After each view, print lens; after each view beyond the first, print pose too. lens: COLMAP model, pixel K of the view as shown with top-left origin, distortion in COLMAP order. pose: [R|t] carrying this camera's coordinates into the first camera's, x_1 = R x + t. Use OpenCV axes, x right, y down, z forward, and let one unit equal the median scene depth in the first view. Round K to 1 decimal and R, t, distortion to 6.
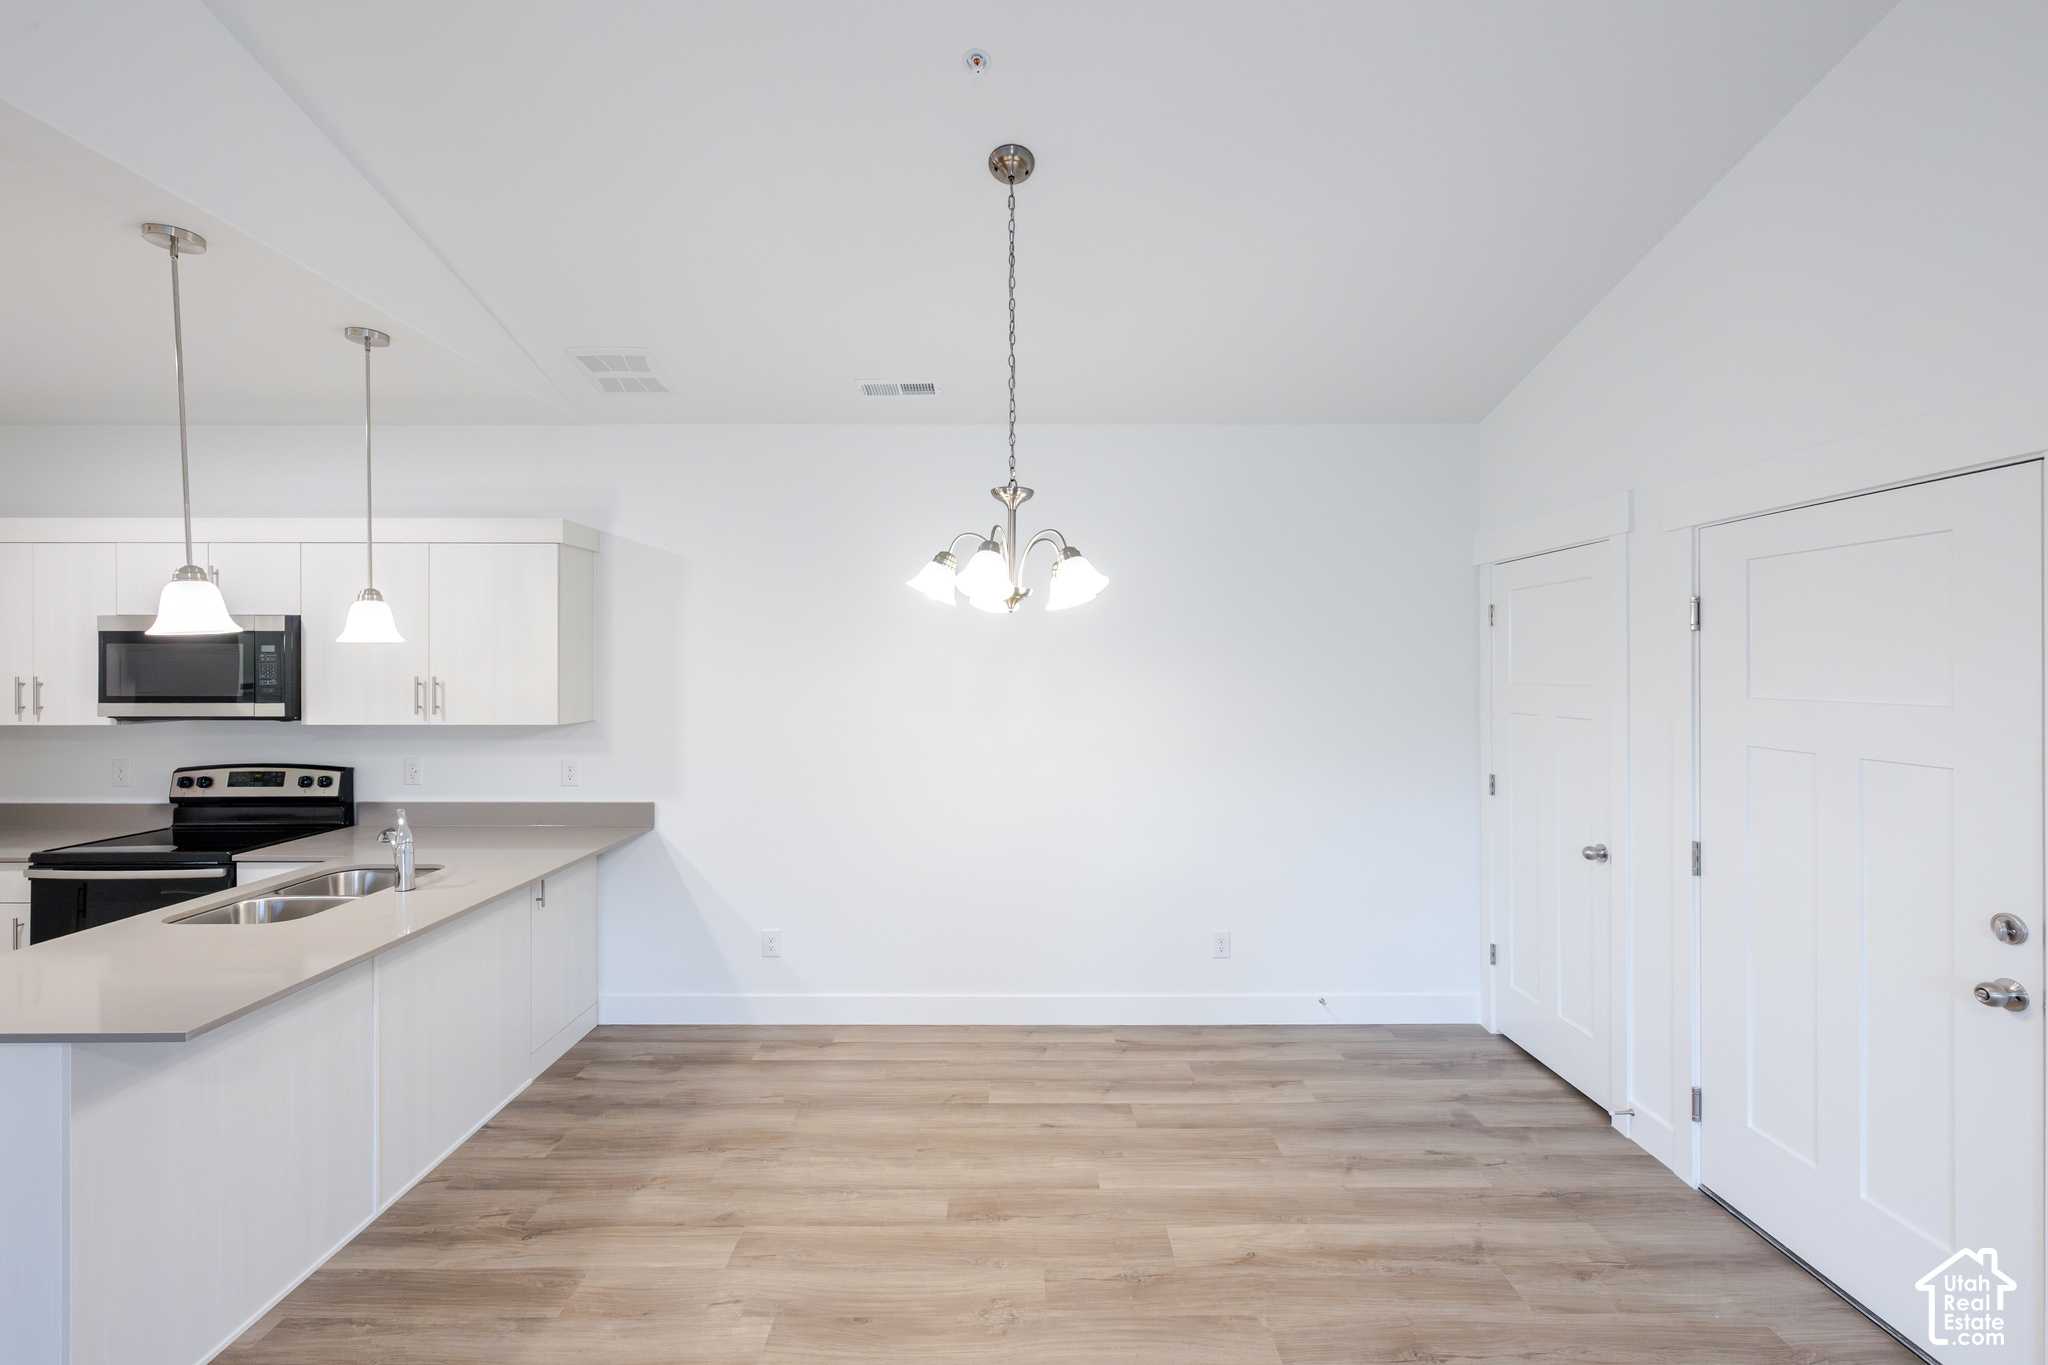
lens RADIAL K [[885.2, 0, 1029.3], [0, 885.2, 650.9], [0, 0, 1]] dist [-0.000660, 0.000220]
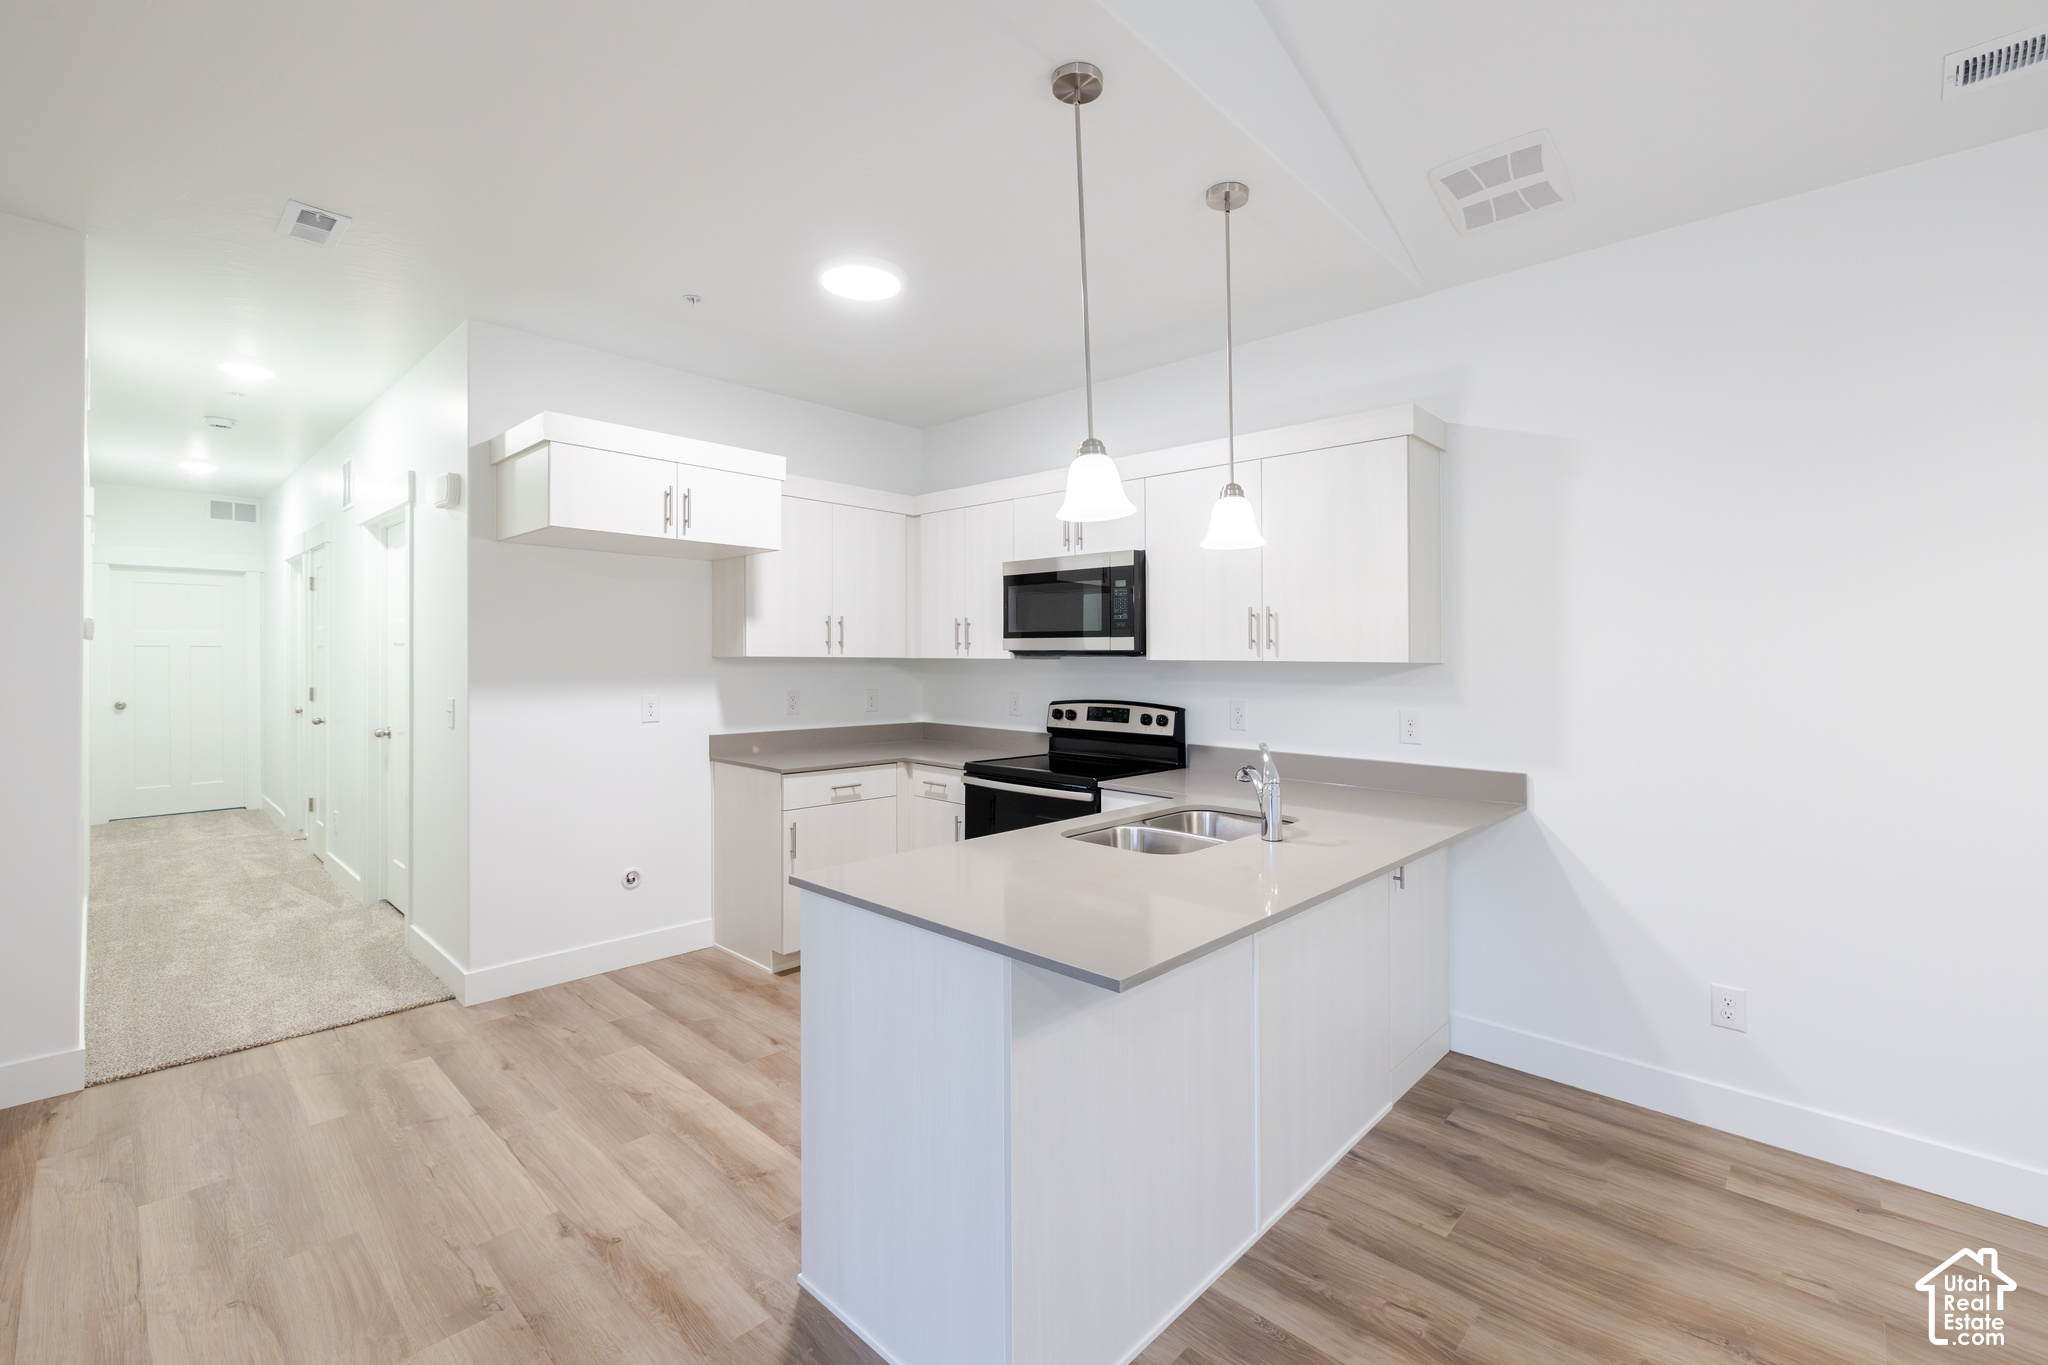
lens RADIAL K [[885.2, 0, 1029.3], [0, 885.2, 650.9], [0, 0, 1]] dist [-0.000660, 0.000220]
pose [[0.722775, 0.000794, -0.691083, -0.234597], [0.002567, 0.999989, 0.003833, 0.070605], [0.691079, -0.004545, 0.722765, 0.193448]]
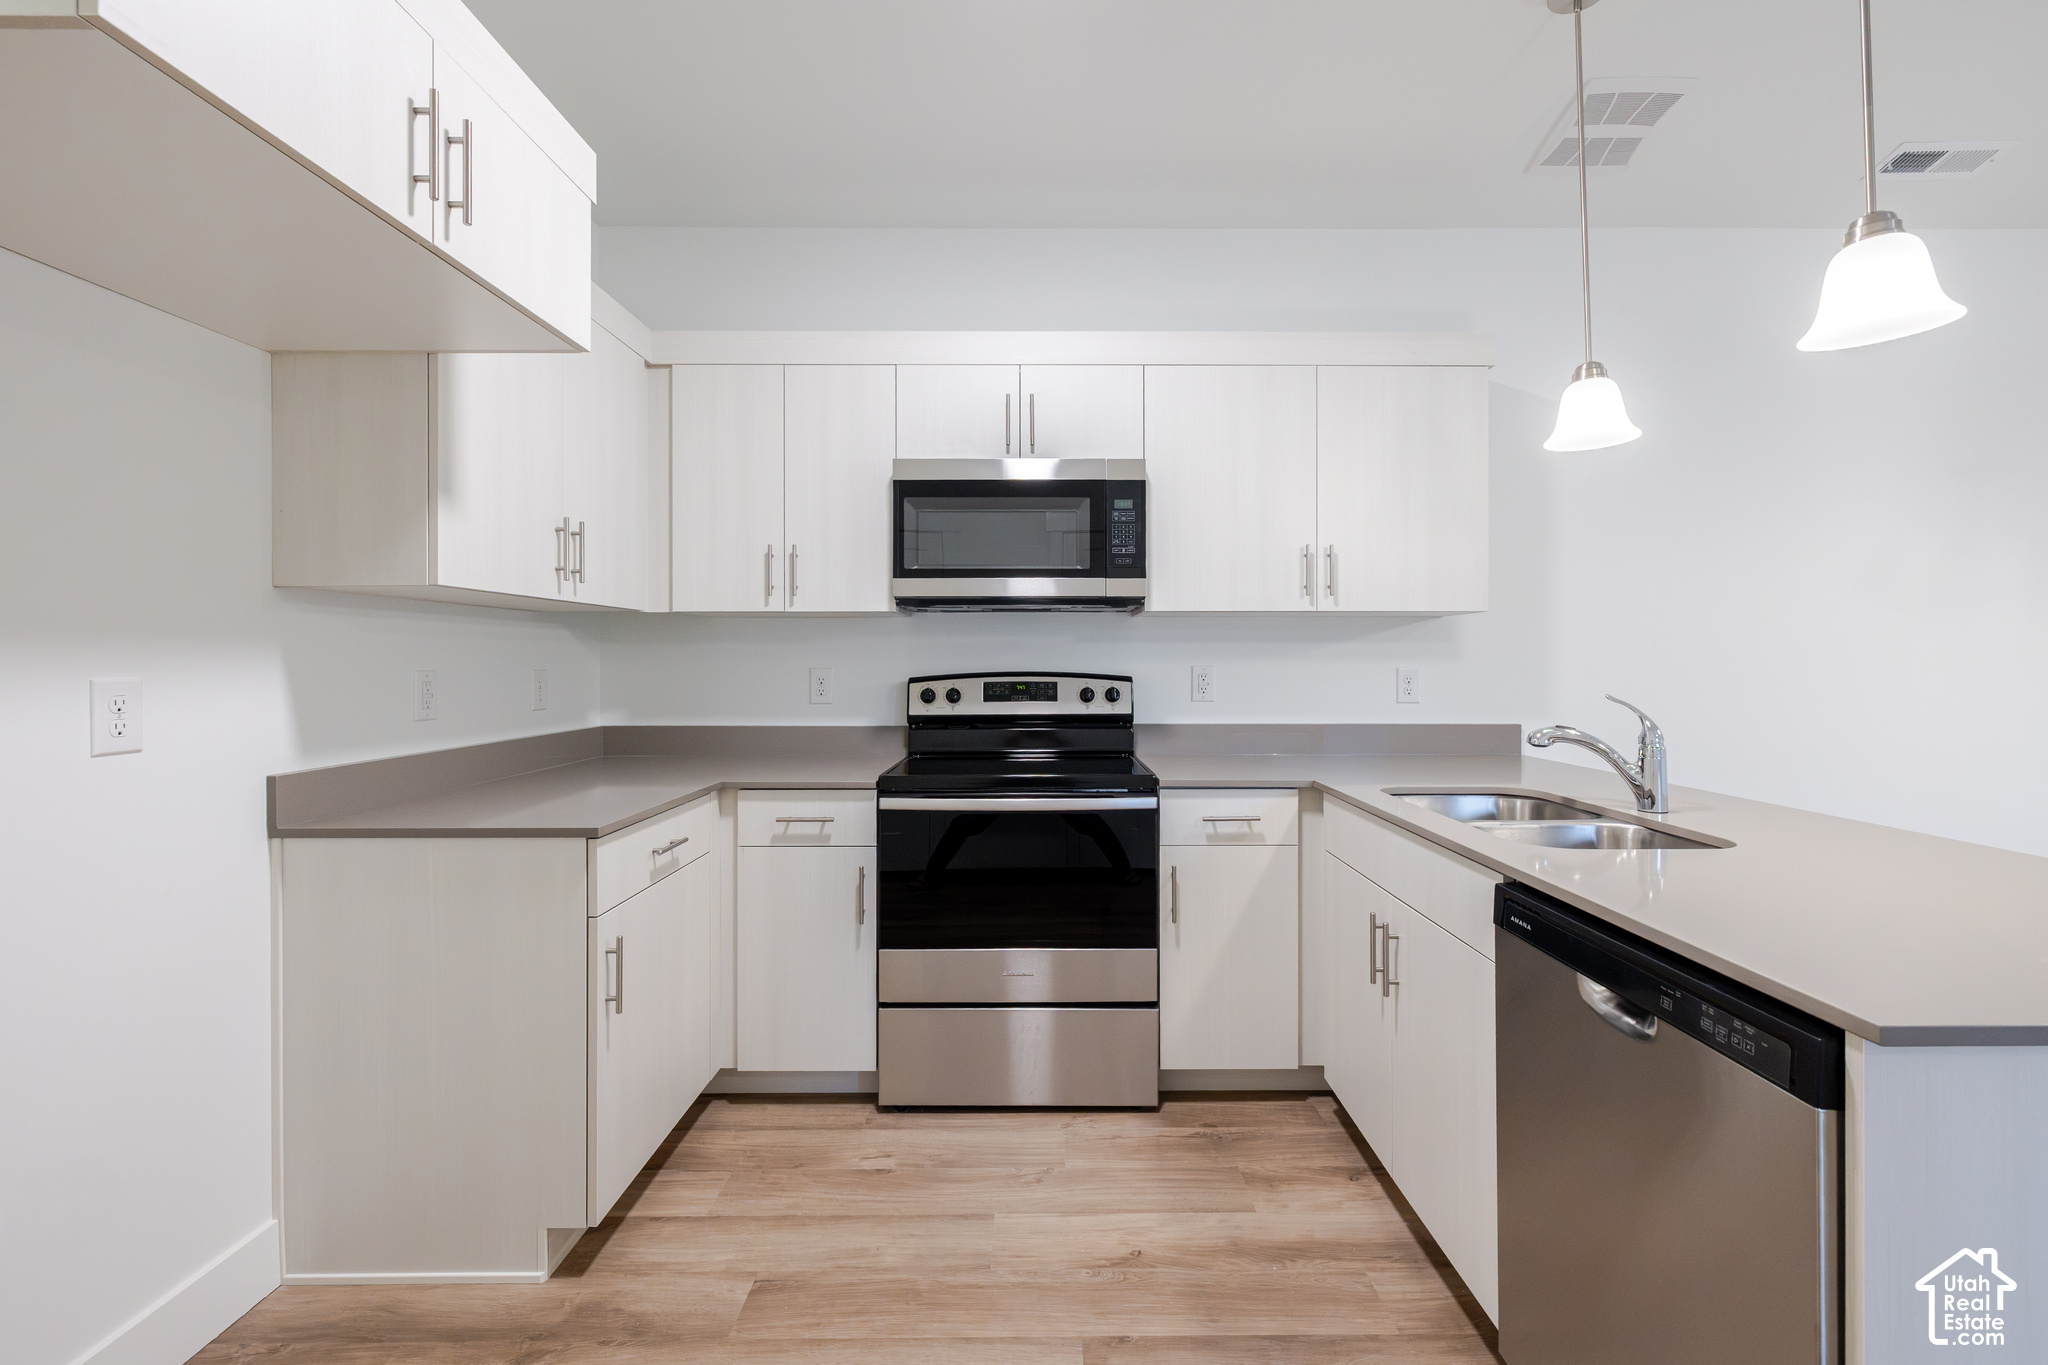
lens RADIAL K [[885.2, 0, 1029.3], [0, 885.2, 650.9], [0, 0, 1]] dist [-0.000660, 0.000220]
pose [[0.999999, -0.000839, -0.000602, -0.937567], [0.000842, 0.999988, 0.004909, 0.115346], [0.000597, -0.004909, 0.999988, 0.266770]]
